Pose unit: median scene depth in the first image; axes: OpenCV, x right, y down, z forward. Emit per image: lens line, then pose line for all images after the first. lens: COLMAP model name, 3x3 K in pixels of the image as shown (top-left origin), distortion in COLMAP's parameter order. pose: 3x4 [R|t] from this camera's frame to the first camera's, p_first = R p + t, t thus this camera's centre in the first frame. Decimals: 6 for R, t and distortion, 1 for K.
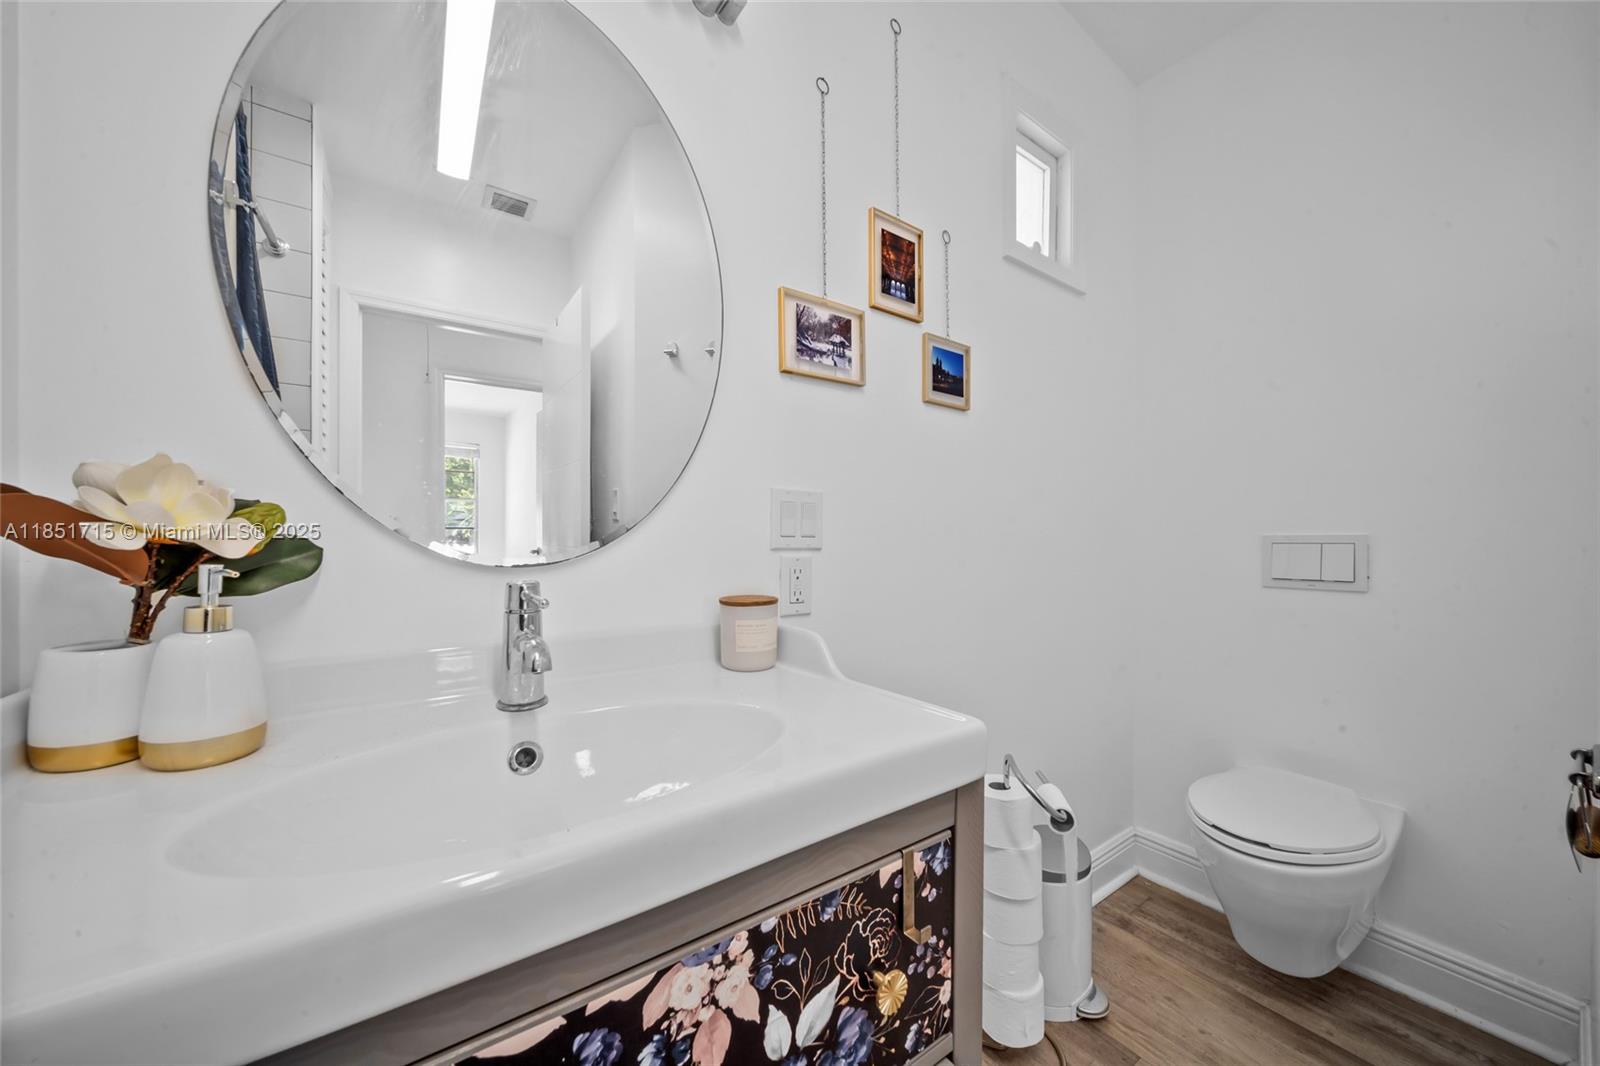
lens RADIAL K [[560.5, 0, 800.0], [0, 560.5, 533.0], [0, 0, 1]] dist [-0.003613, -0.000315]
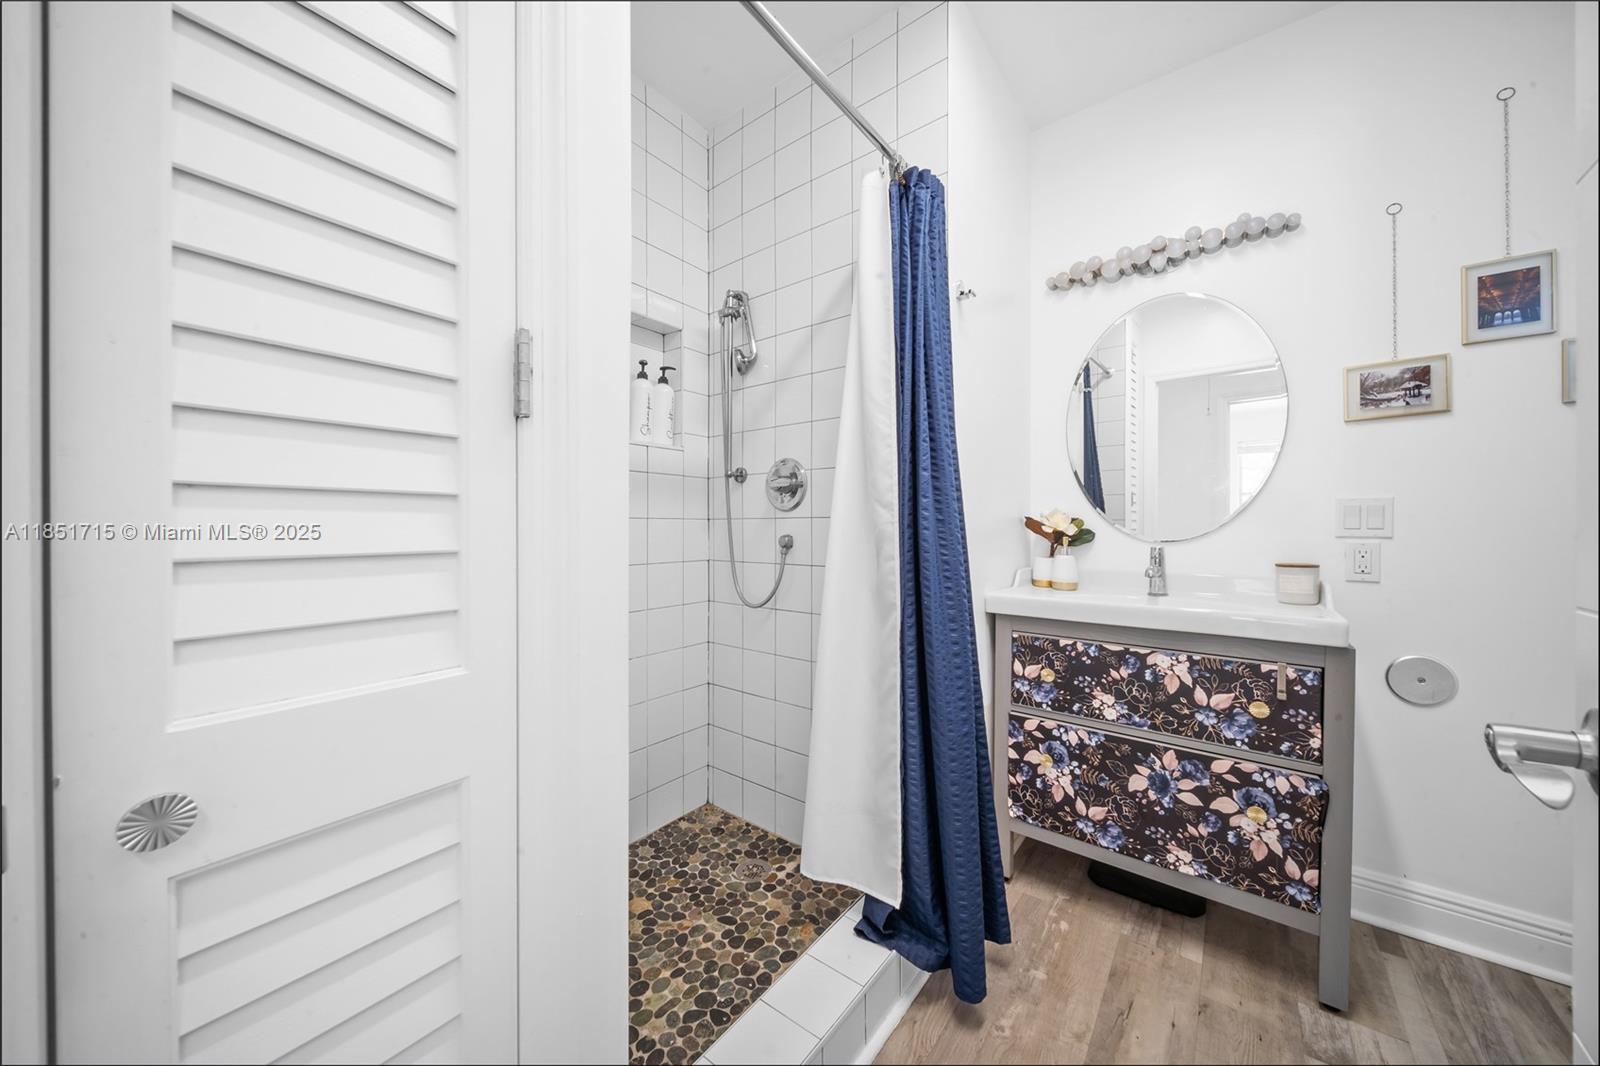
lens RADIAL K [[560.5, 0, 800.0], [0, 560.5, 533.0], [0, 0, 1]] dist [-0.003613, -0.000315]
pose [[0.258774, 0.005689, -0.965921, 1.789938], [0.008134, 0.999934, 0.008069, -0.011390], [0.965904, -0.009945, 0.258711, -1.430952]]
